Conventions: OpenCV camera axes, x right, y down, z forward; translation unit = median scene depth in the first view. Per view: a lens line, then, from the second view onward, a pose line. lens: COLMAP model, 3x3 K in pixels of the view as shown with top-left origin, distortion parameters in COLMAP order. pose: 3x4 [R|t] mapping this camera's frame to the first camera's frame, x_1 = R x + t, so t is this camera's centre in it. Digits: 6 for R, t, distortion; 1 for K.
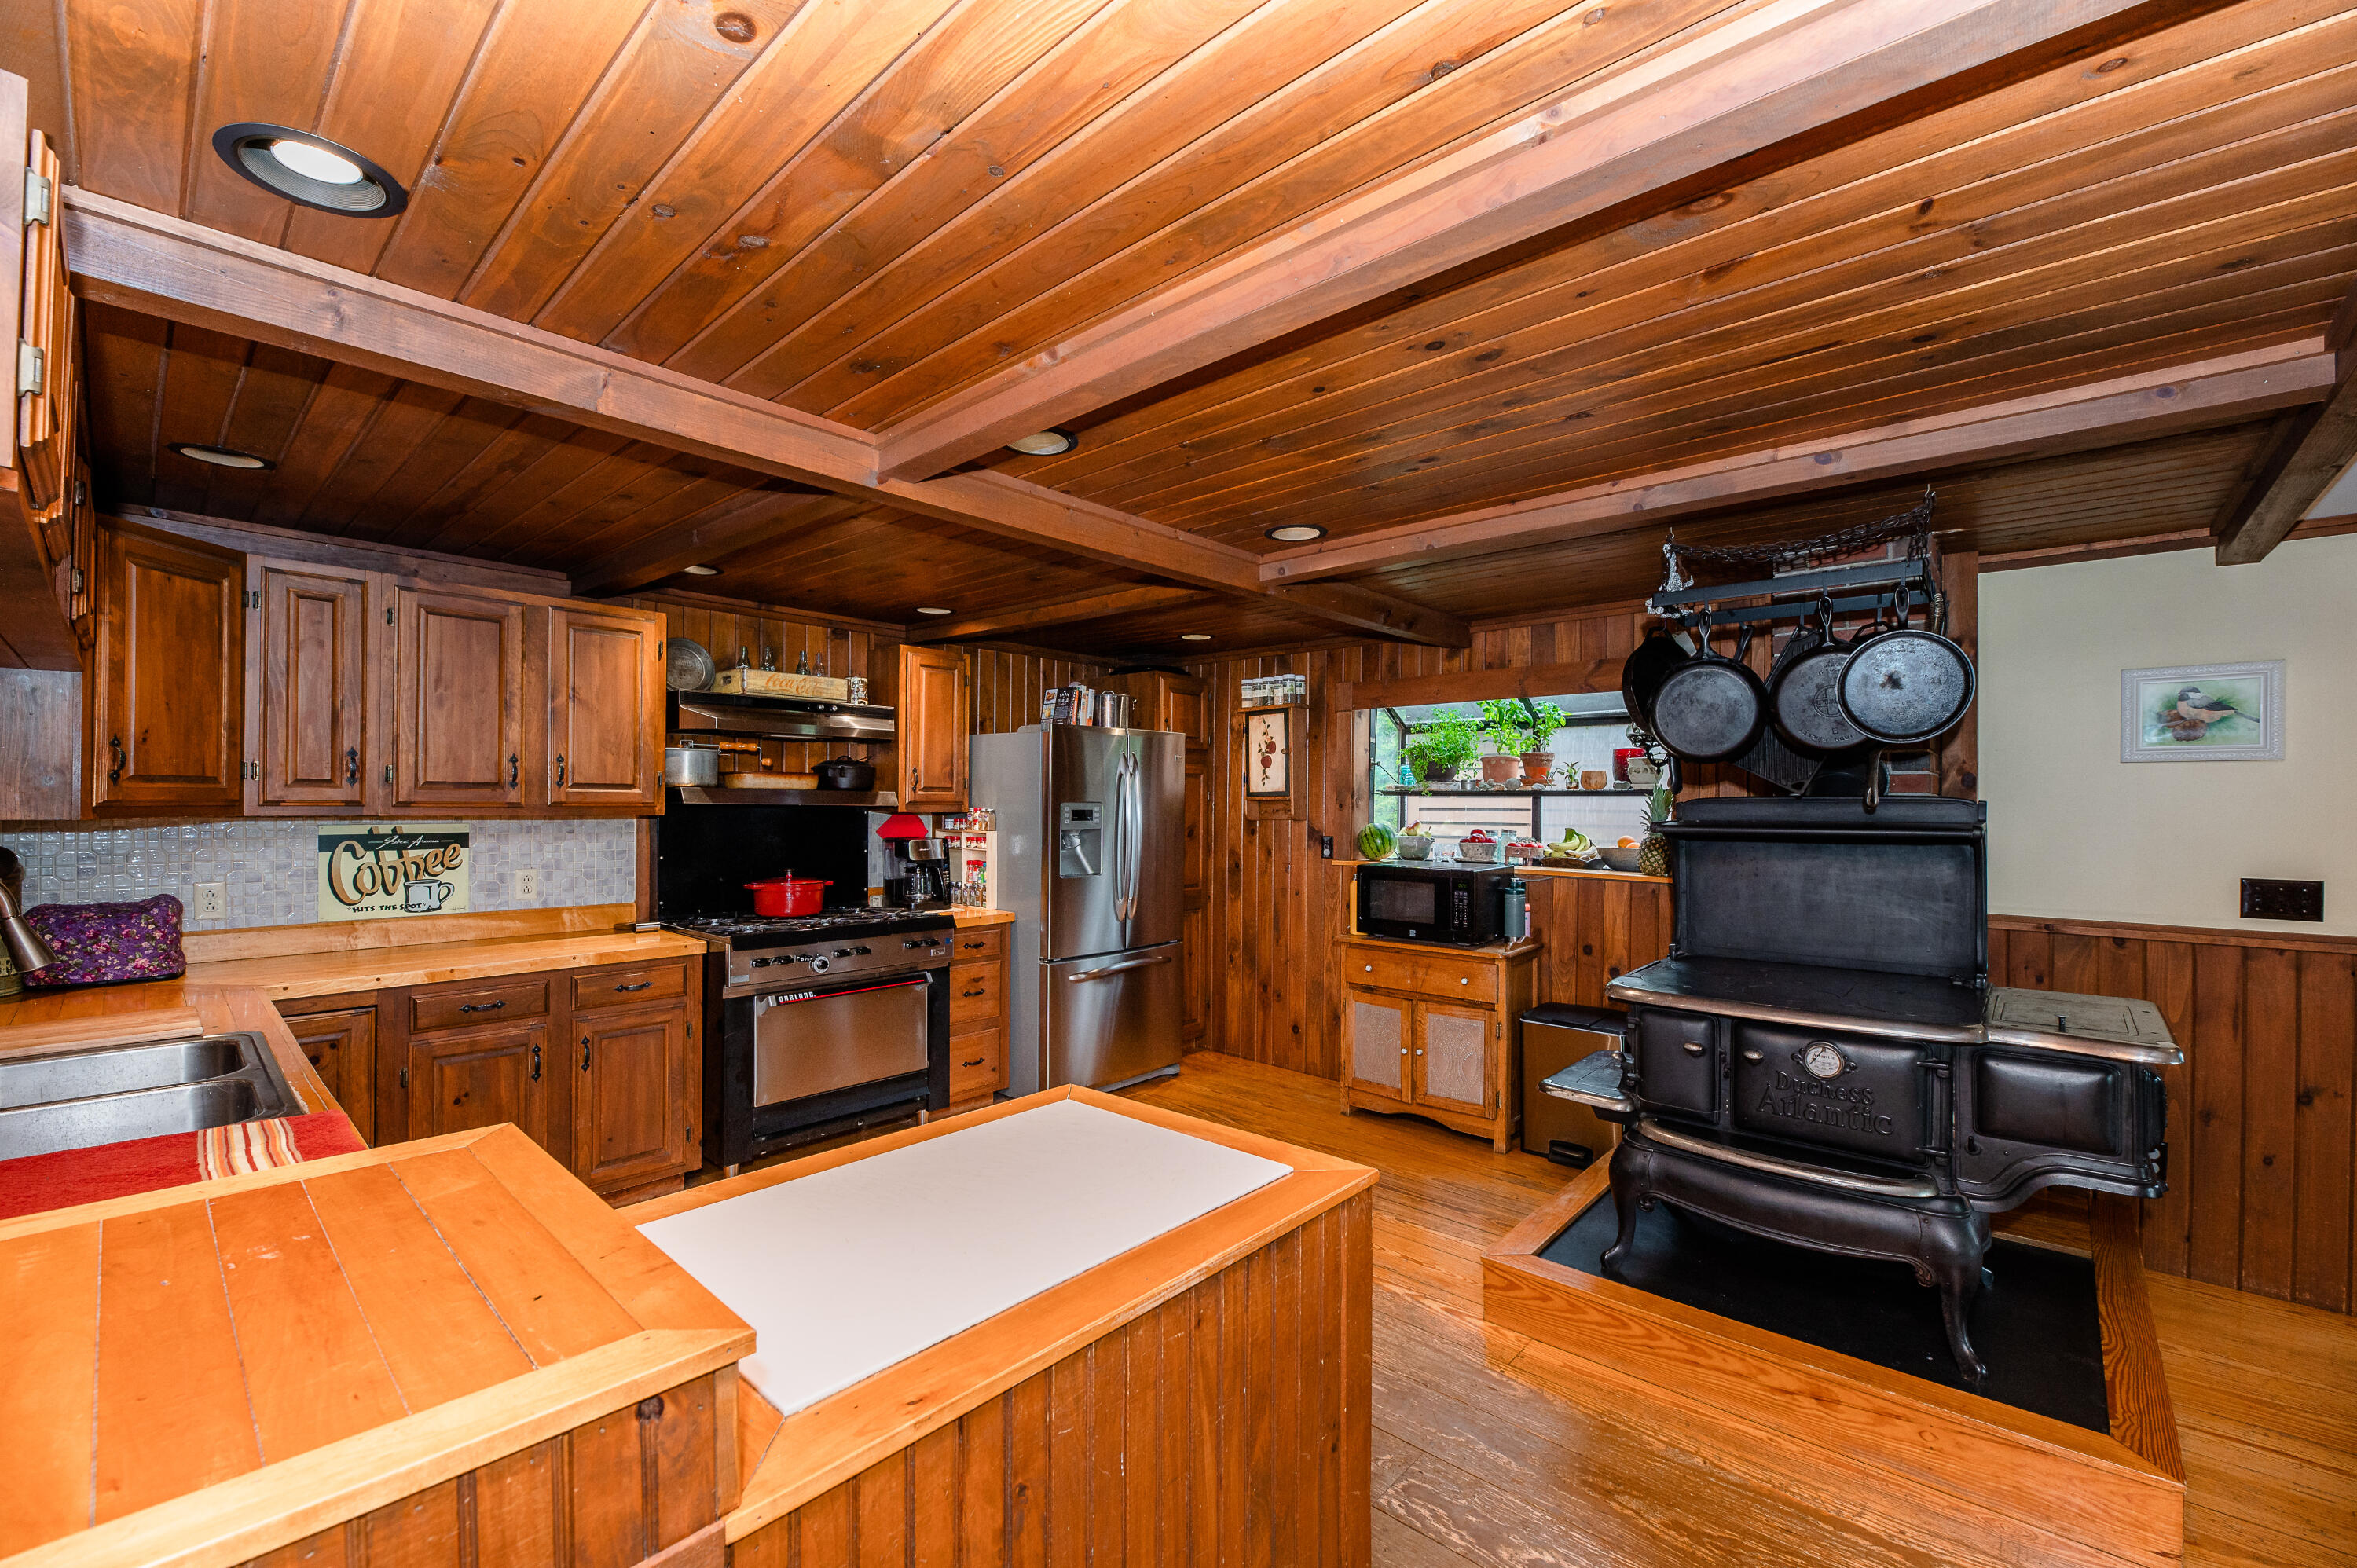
lens RADIAL K [[955.2, 0, 1183.6], [0, 955.2, 811.3], [0, 0, 1]] dist [-0.002126, -0.000248]
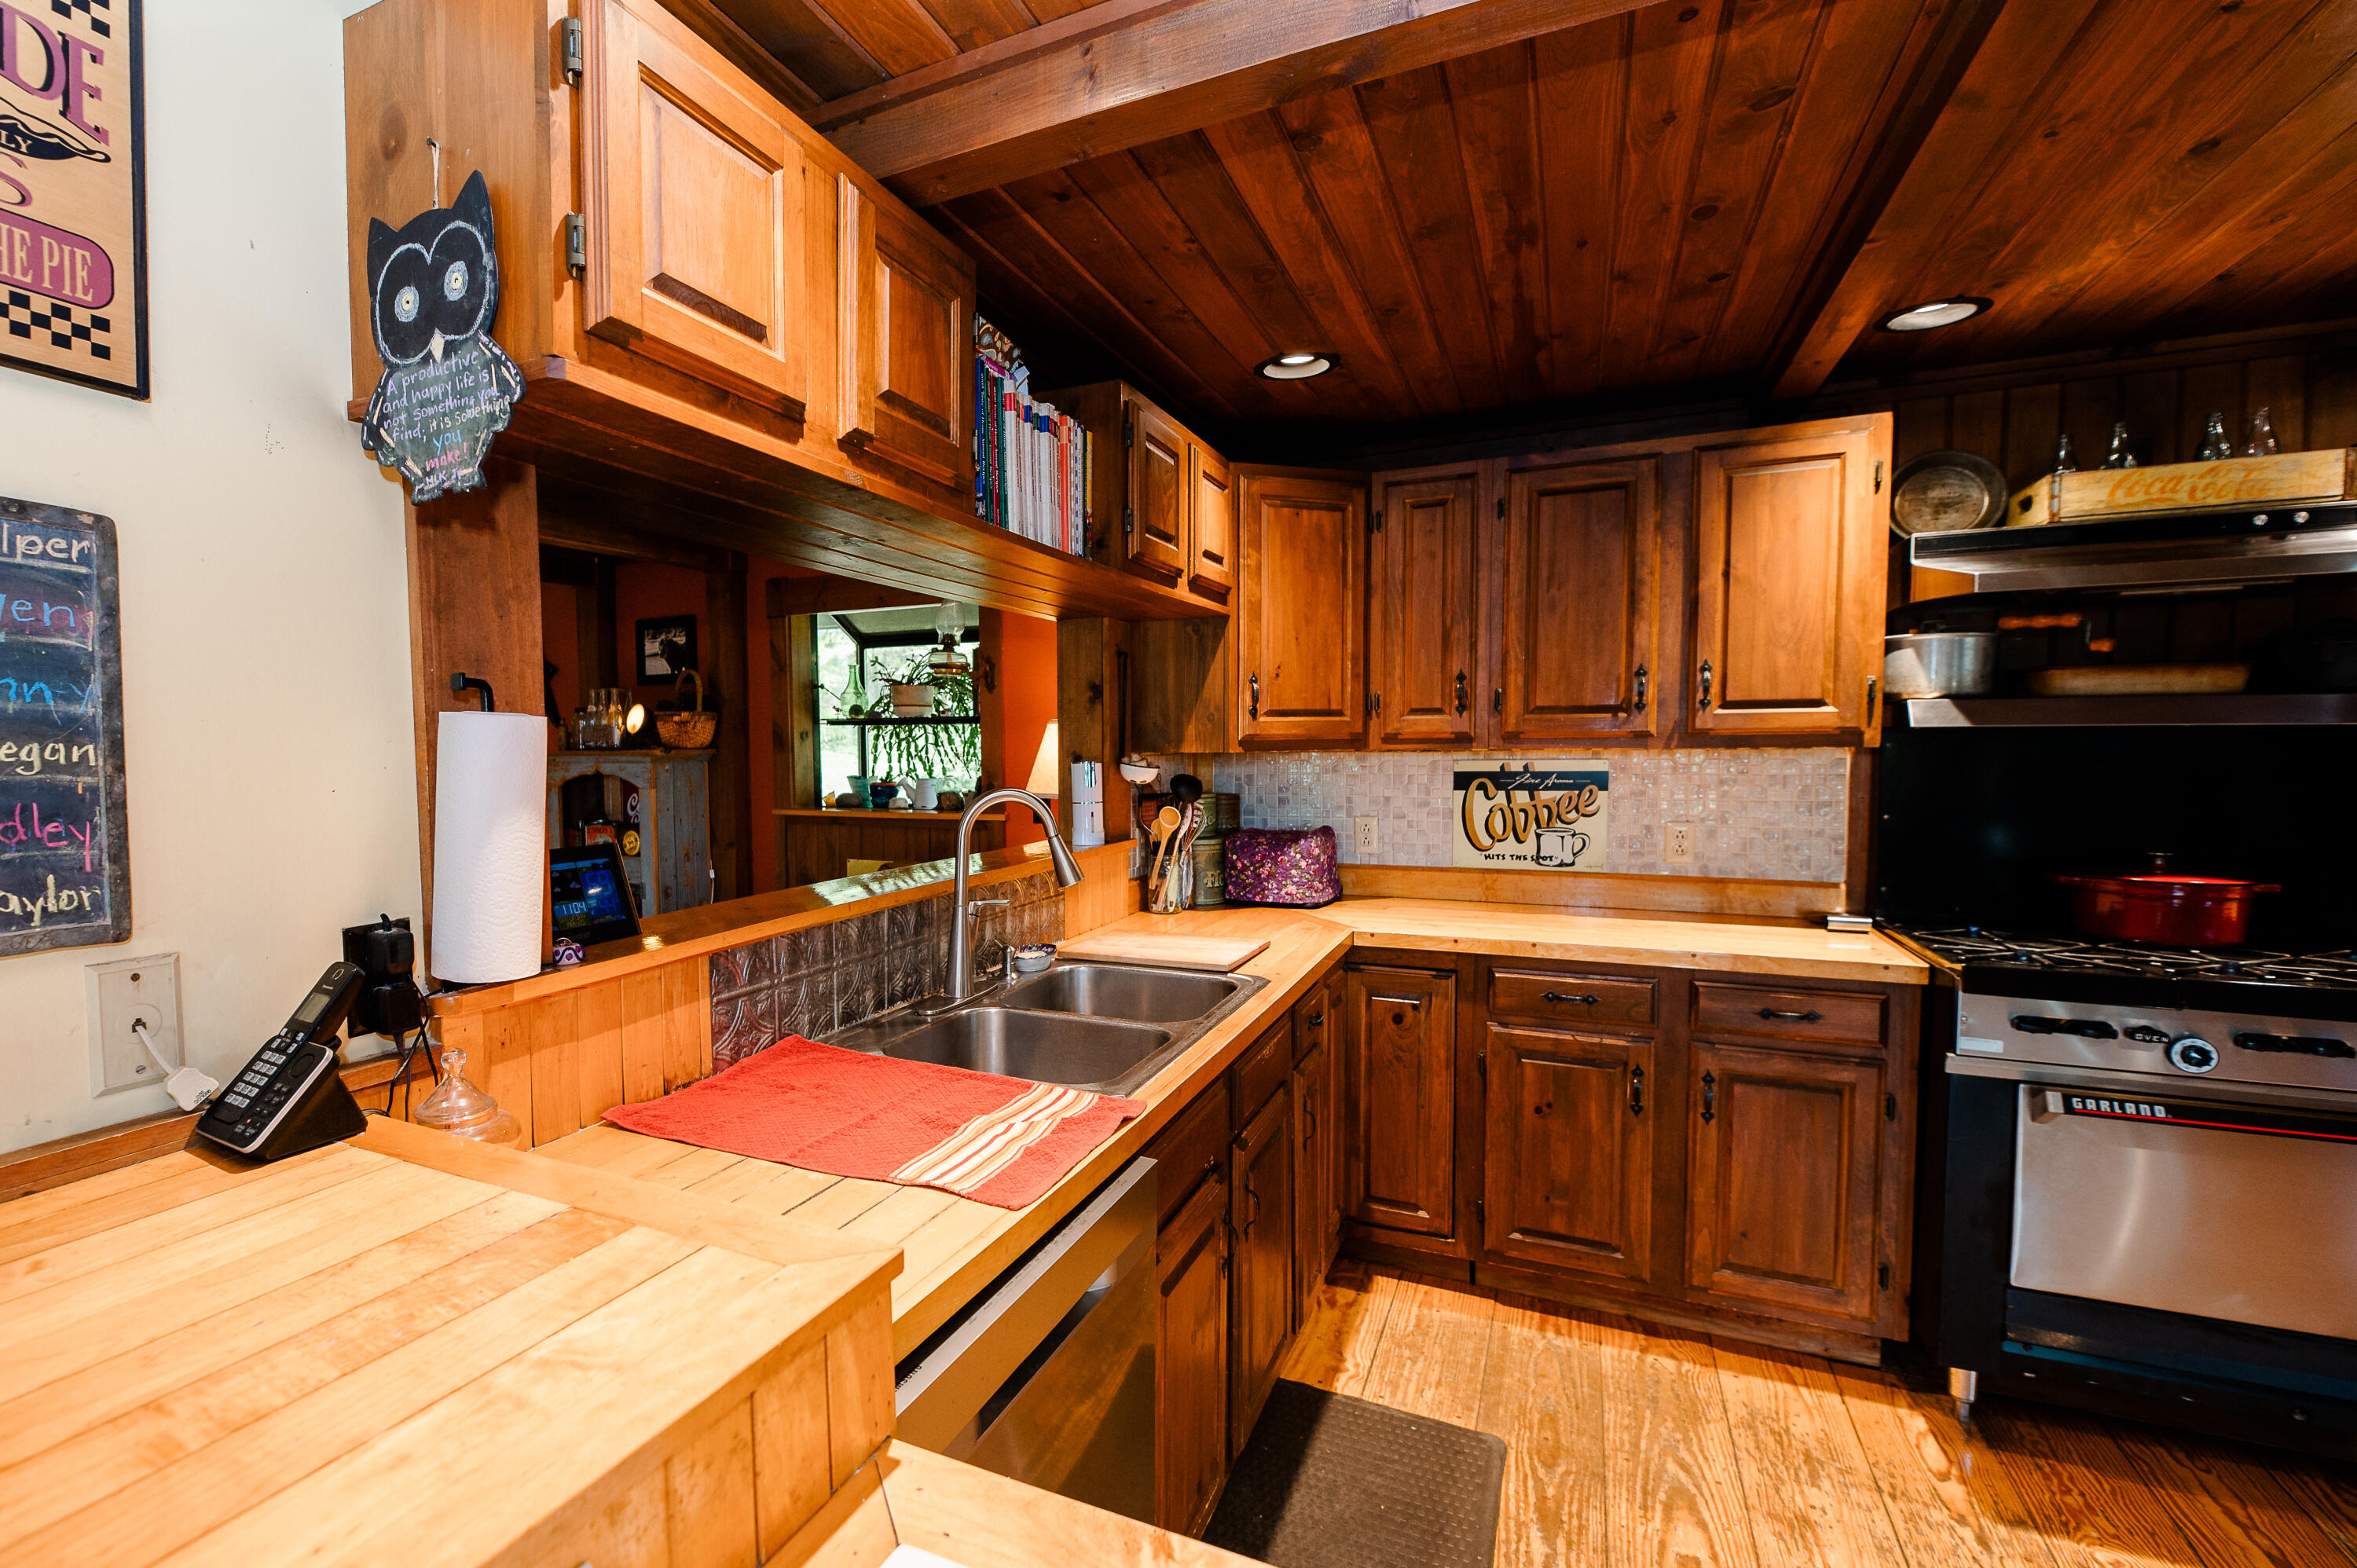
lens RADIAL K [[1006.3, 0, 1185.9], [0, 1006.3, 809.6], [0, 0, 1]] dist [-0.003068, -0.000519]
pose [[0.269740, 0.044729, -0.961894, -0.046744], [0.004471, 0.998852, 0.047701, 0.013560], [0.962923, -0.017168, 0.269230, 0.464877]]
